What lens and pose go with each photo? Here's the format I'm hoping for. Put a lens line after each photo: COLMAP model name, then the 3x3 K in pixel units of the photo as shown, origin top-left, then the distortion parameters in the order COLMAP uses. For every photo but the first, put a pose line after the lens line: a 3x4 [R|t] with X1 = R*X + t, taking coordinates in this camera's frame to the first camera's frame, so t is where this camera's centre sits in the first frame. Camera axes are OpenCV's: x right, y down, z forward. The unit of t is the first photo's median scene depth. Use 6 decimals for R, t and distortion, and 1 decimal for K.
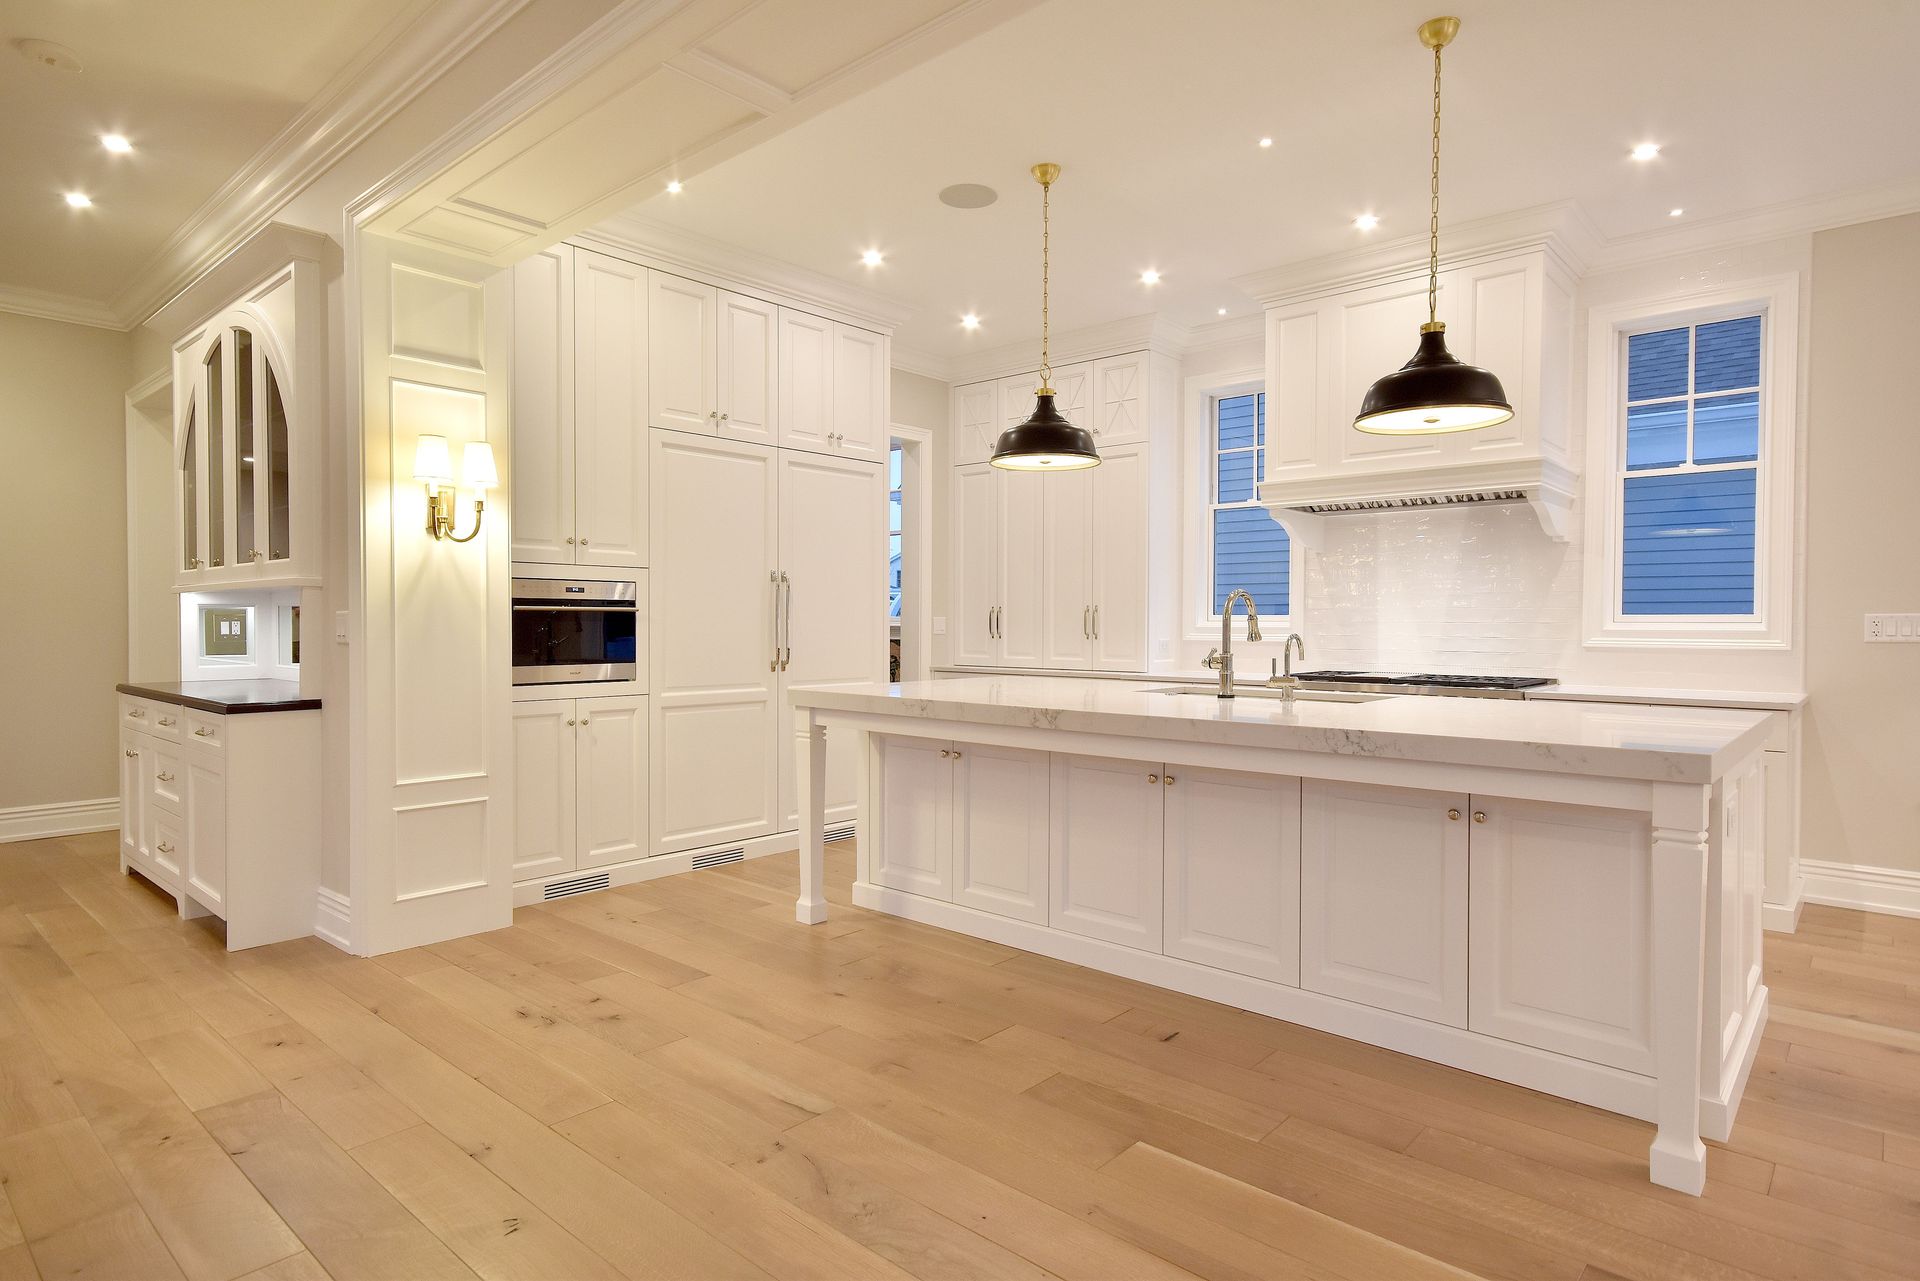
lens RADIAL K [[1034.7, 0, 947.9], [0, 1034.7, 642.6], [0, 0, 1]] dist [-0.001145, 0.013025]
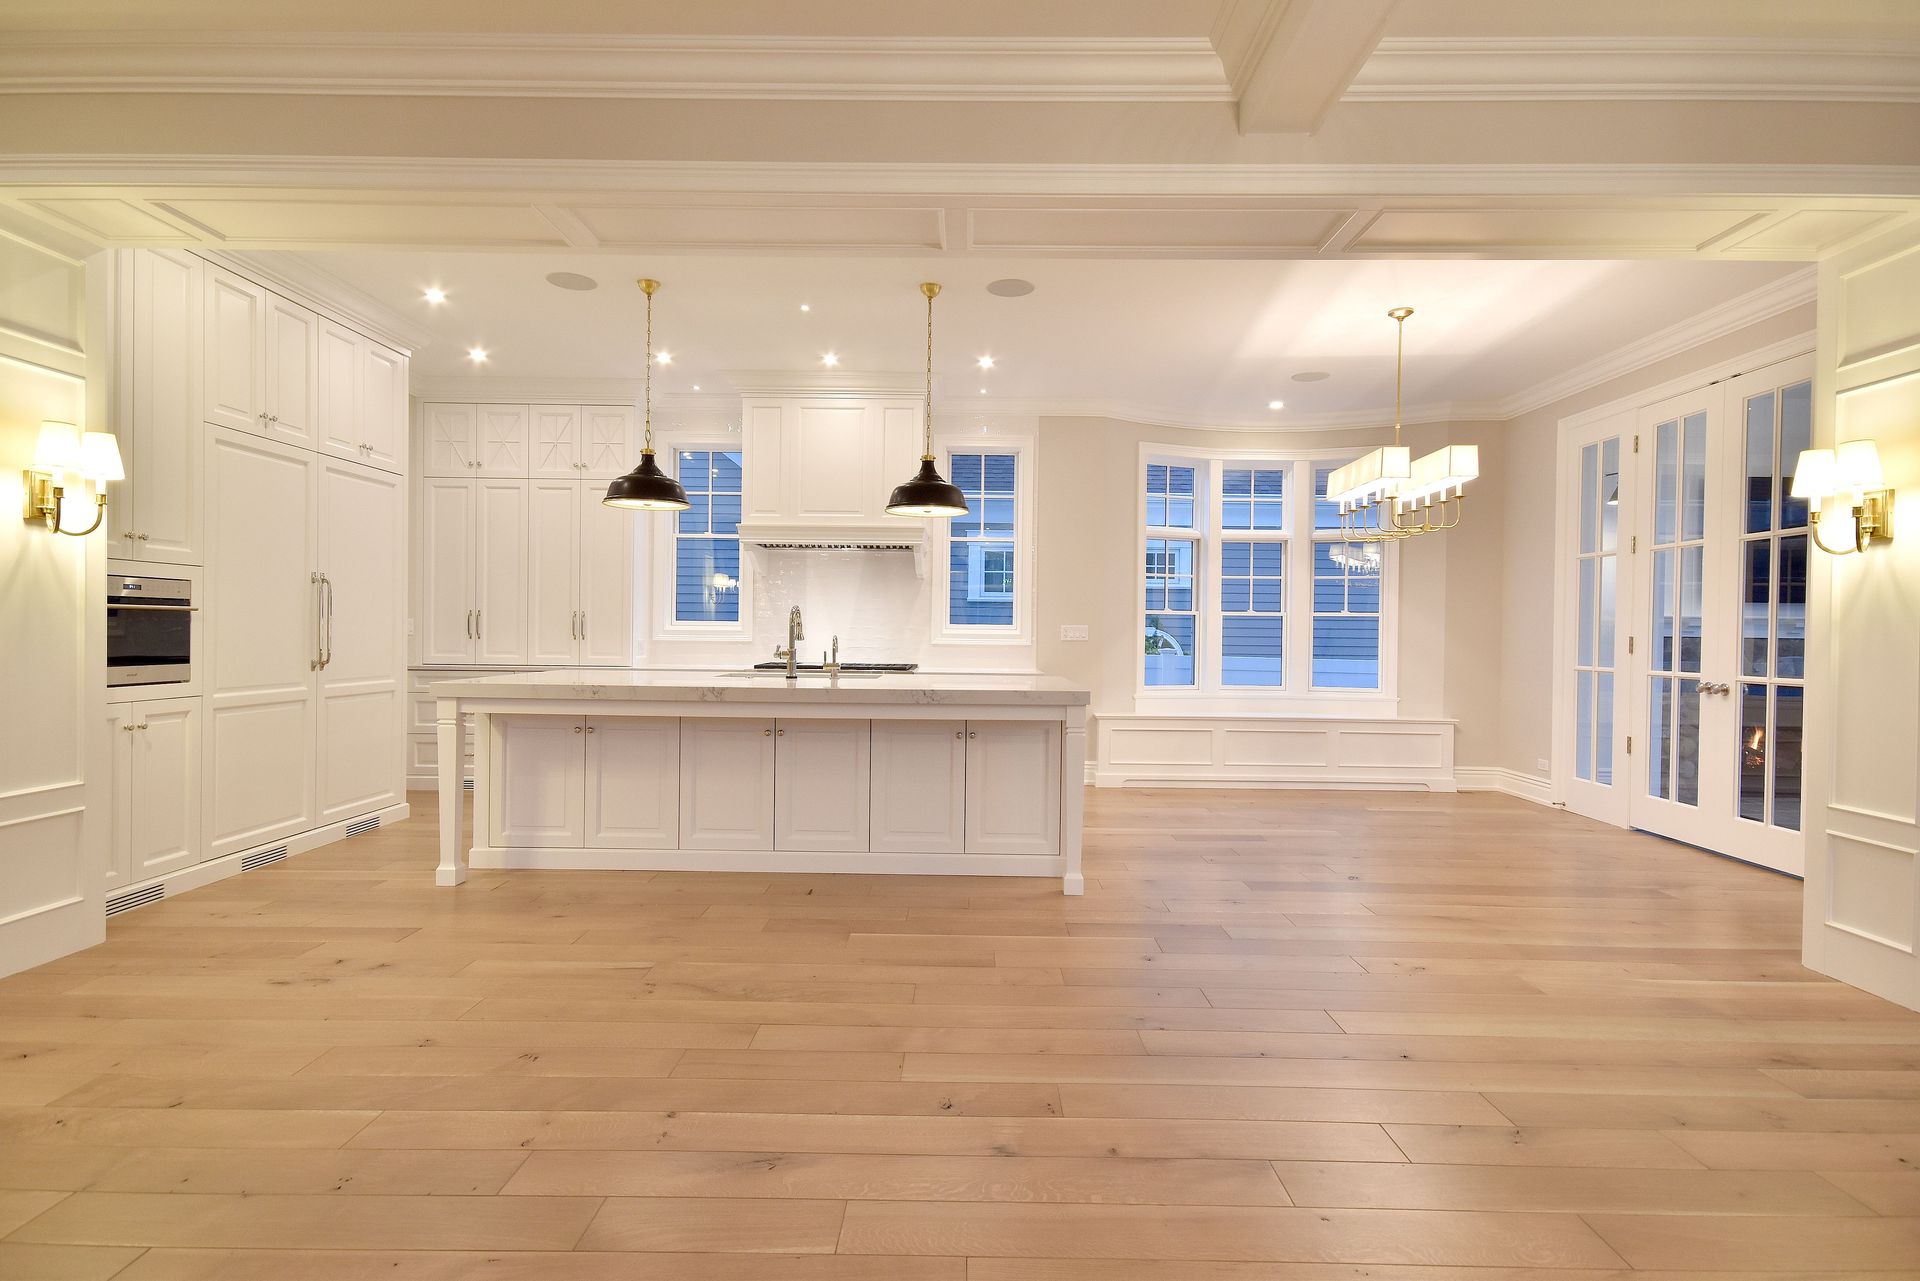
lens RADIAL K [[932.8, 0, 960.0], [0, 932.8, 640.5], [0, 0, 1]] dist [0.003076, 0.000822]
pose [[0.756288, -0.000593, 0.654239, -0.365424], [0.002546, 0.999995, -0.002037, 0.001874], [-0.654234, 0.003206, 0.756285, -0.150259]]
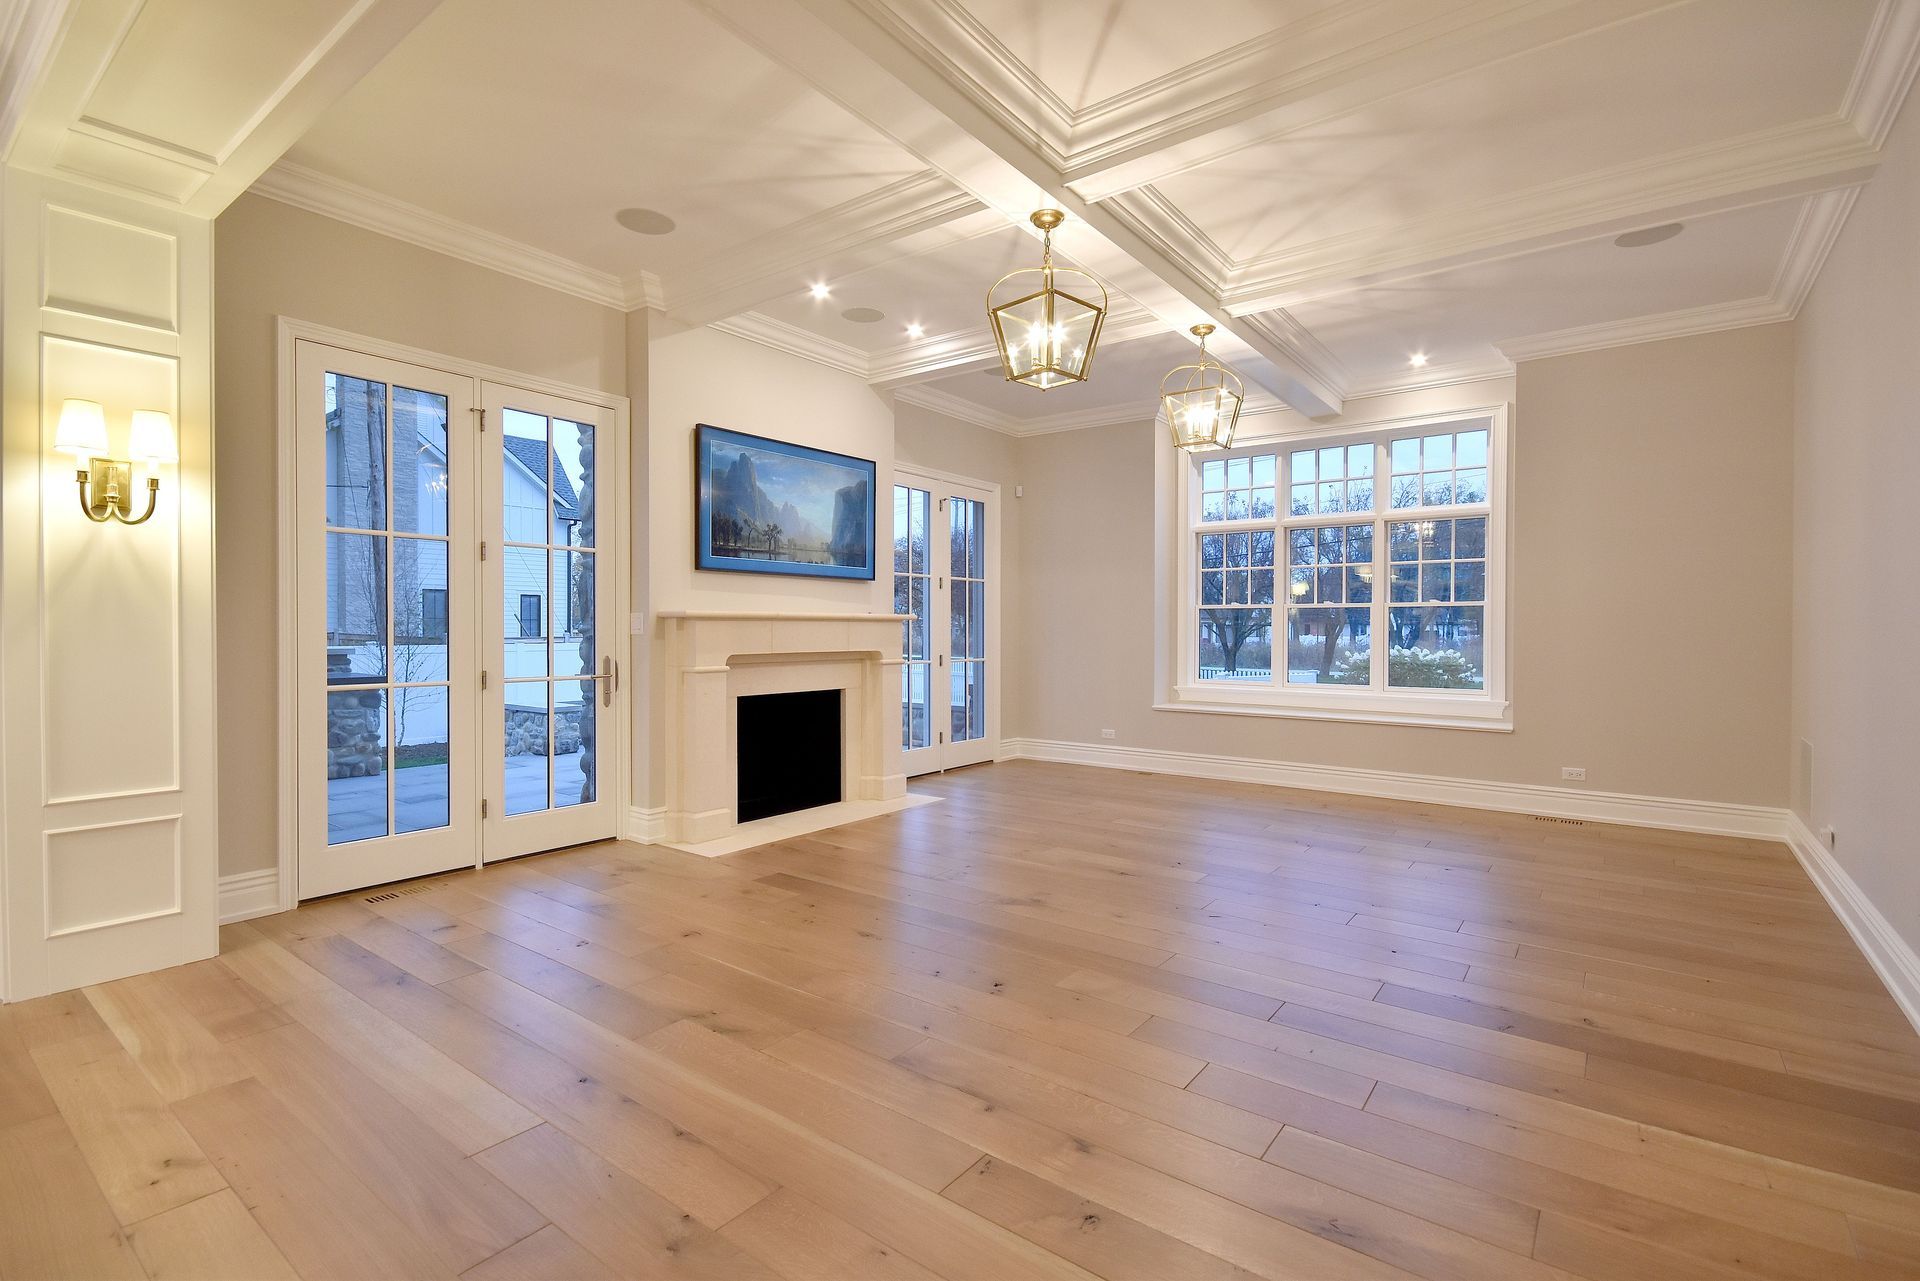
lens RADIAL K [[890.4, 0, 950.4], [0, 890.4, 638.5], [0, 0, 1]] dist [0.006092, 0.000300]
pose [[-0.997401, -0.003476, -0.071971, 0.058630], [-0.005411, 0.999629, 0.026696, -0.001648], [0.071852, 0.027016, -0.997049, 0.621955]]
